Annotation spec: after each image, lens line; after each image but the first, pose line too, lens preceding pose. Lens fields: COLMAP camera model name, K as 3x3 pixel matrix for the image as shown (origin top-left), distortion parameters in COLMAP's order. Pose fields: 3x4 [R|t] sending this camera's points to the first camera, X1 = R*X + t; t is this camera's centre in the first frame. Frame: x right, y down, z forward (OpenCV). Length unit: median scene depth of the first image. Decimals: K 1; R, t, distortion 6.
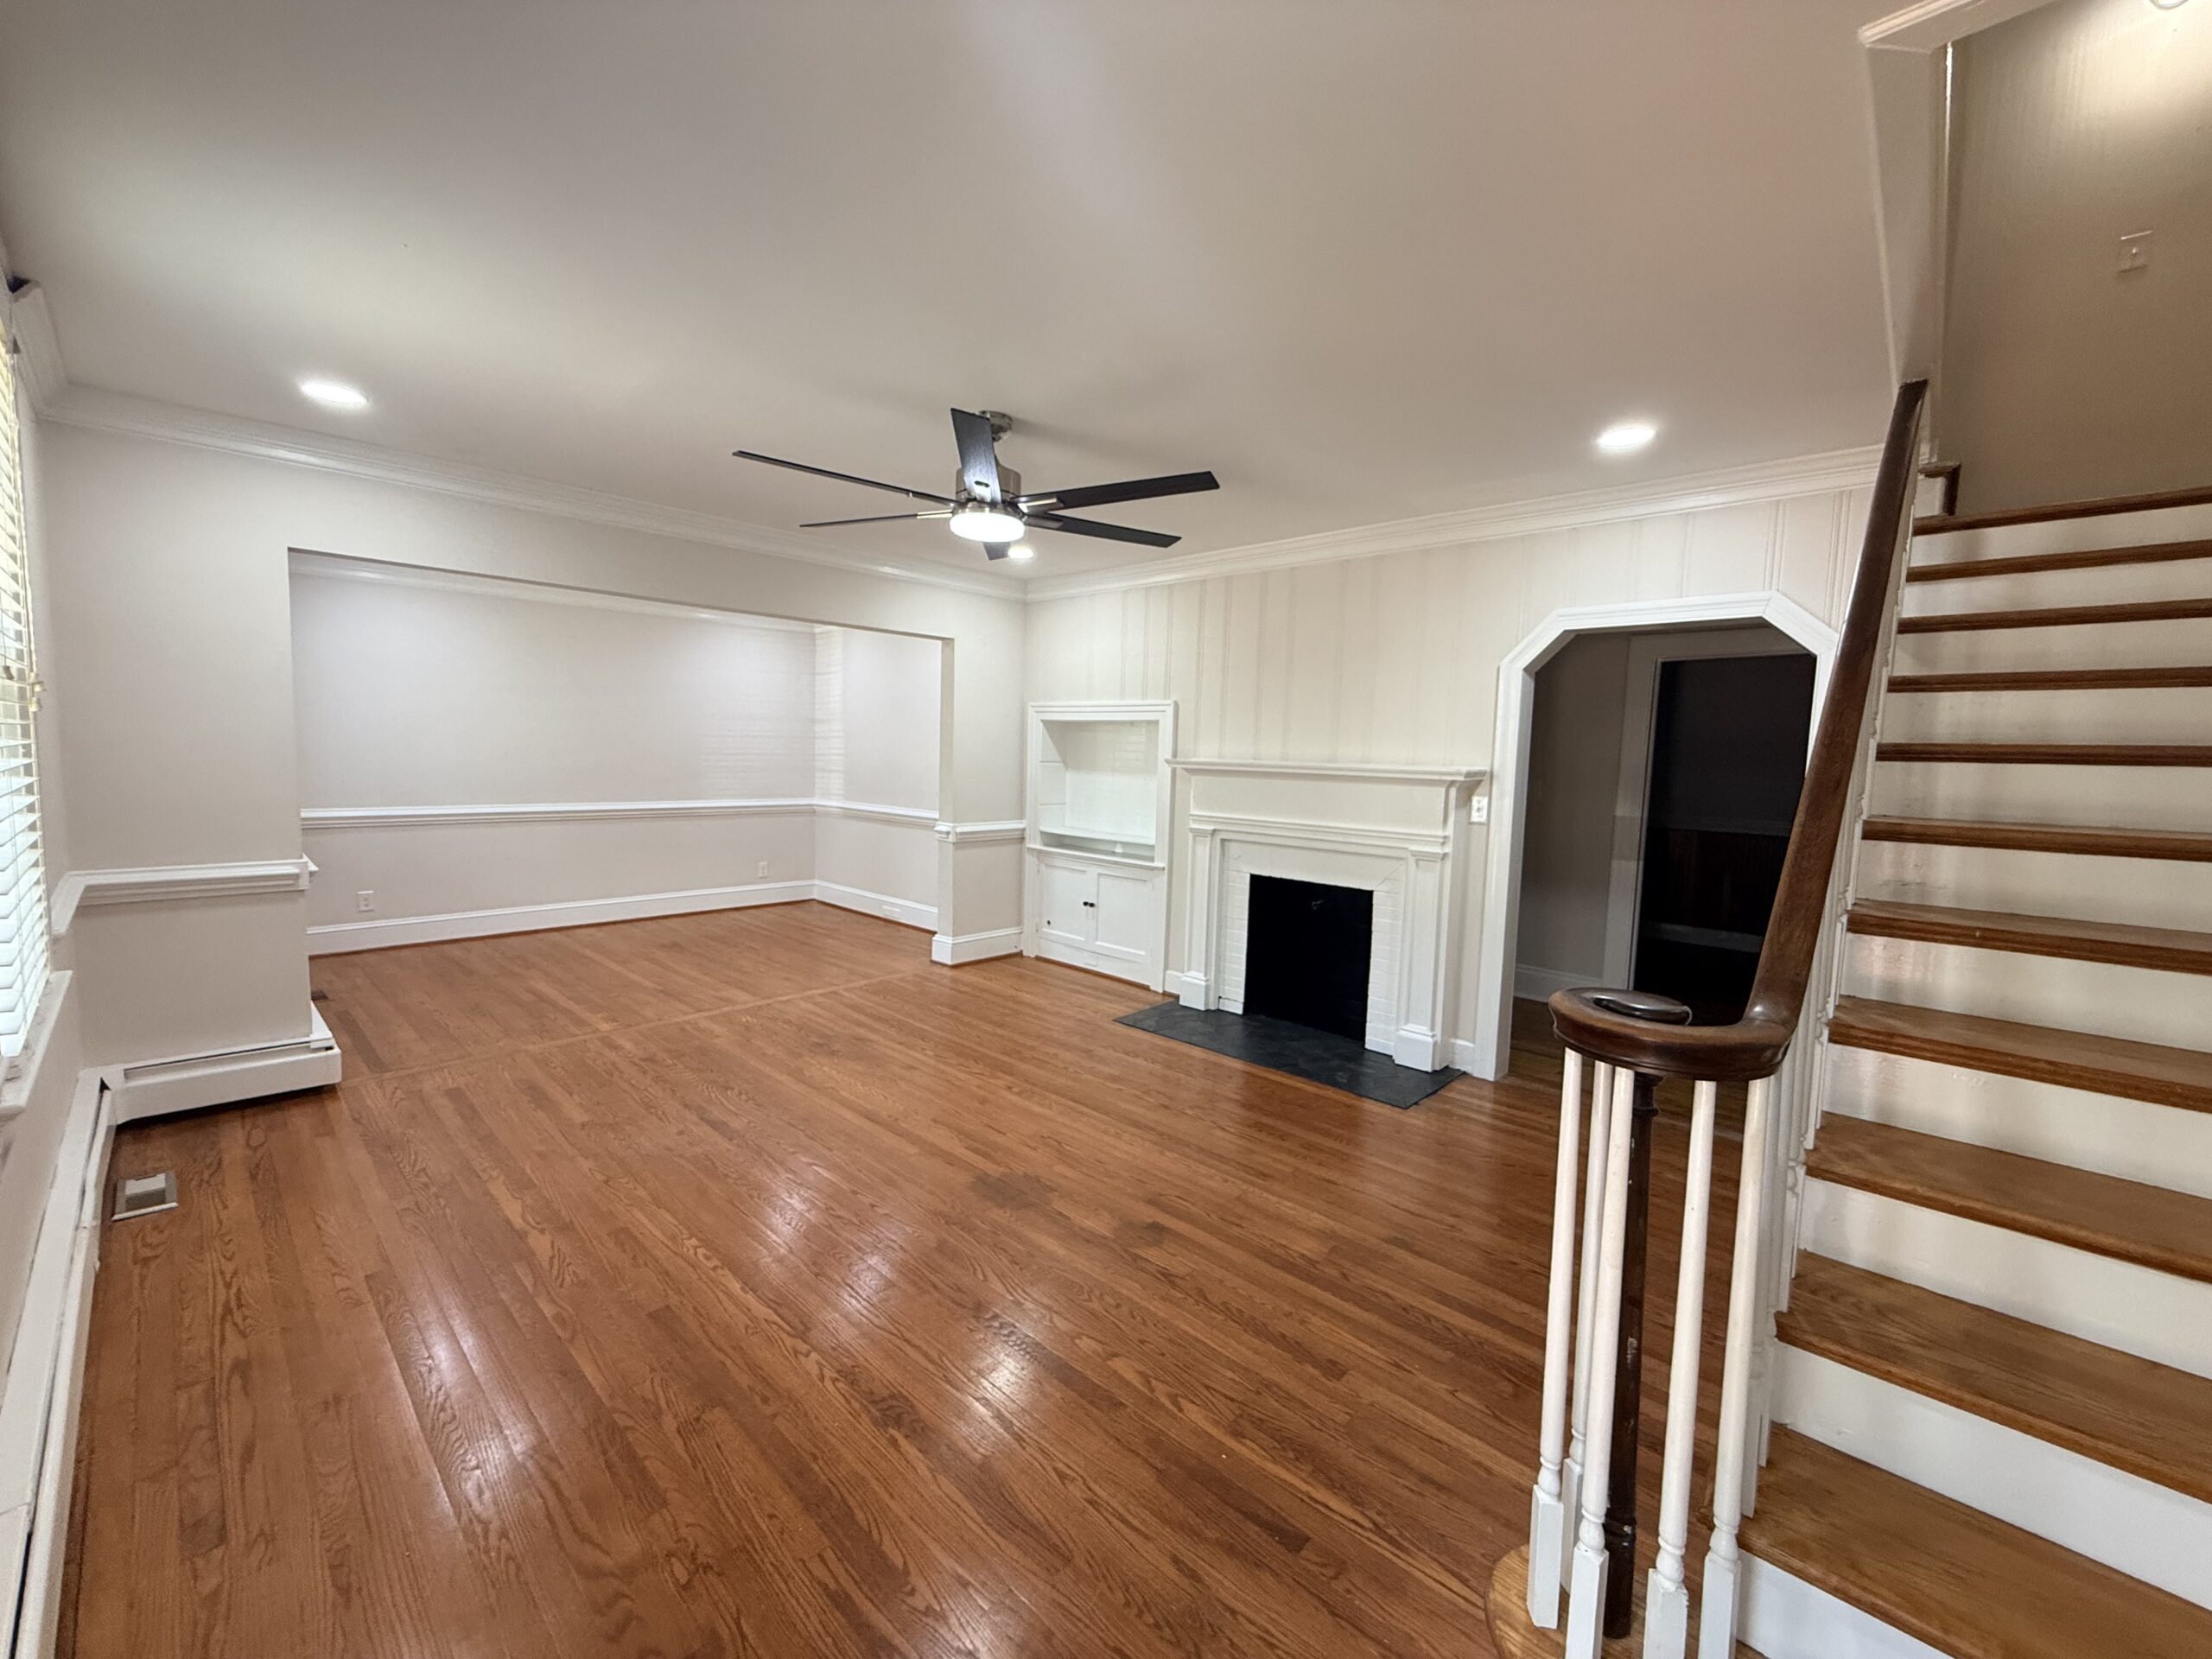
lens RADIAL K [[883.0, 0, 1104.3], [0, 883.0, 824.5], [0, 0, 1]] dist [0.001402, 0.000099]
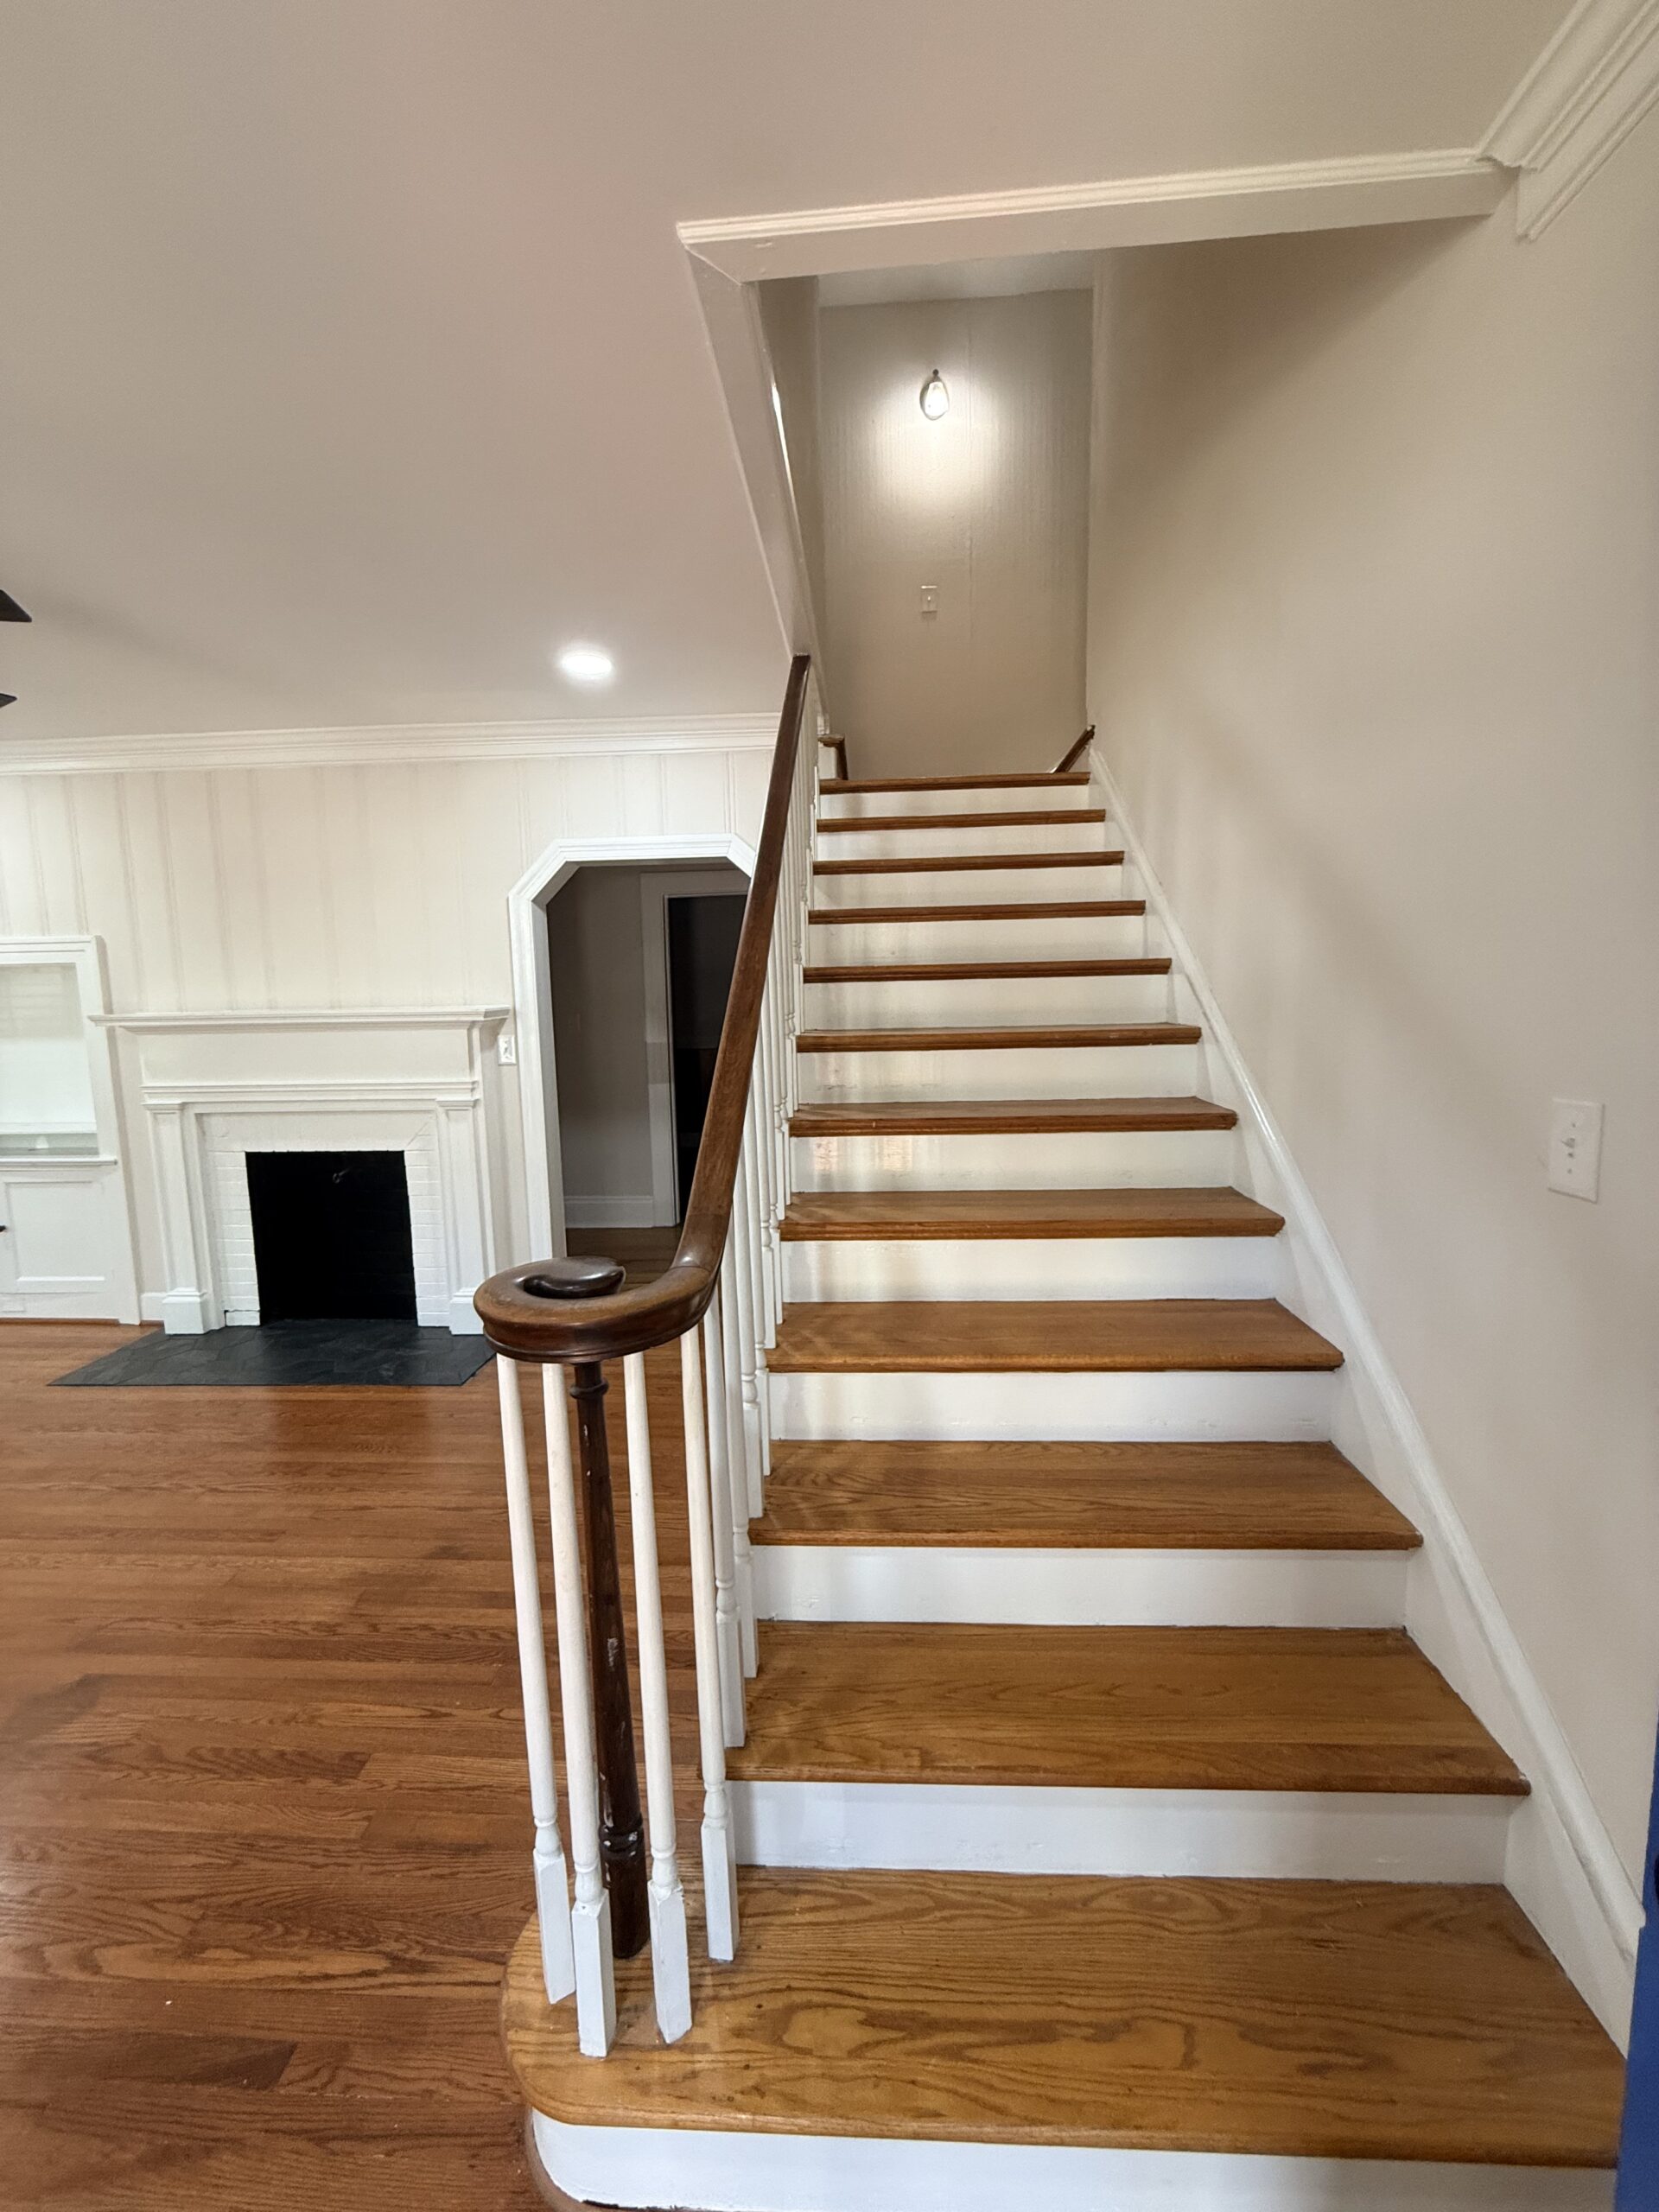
lens RADIAL K [[883.0, 0, 827.5], [0, 883.0, 1099.6], [0, 0, 1]] dist [0.001402, 0.000099]
pose [[0.763627, -0.122742, 0.633883, 0.123675], [0.095772, 0.992436, 0.076796, -0.005434], [-0.638515, 0.002065, 0.769607, 0.078728]]
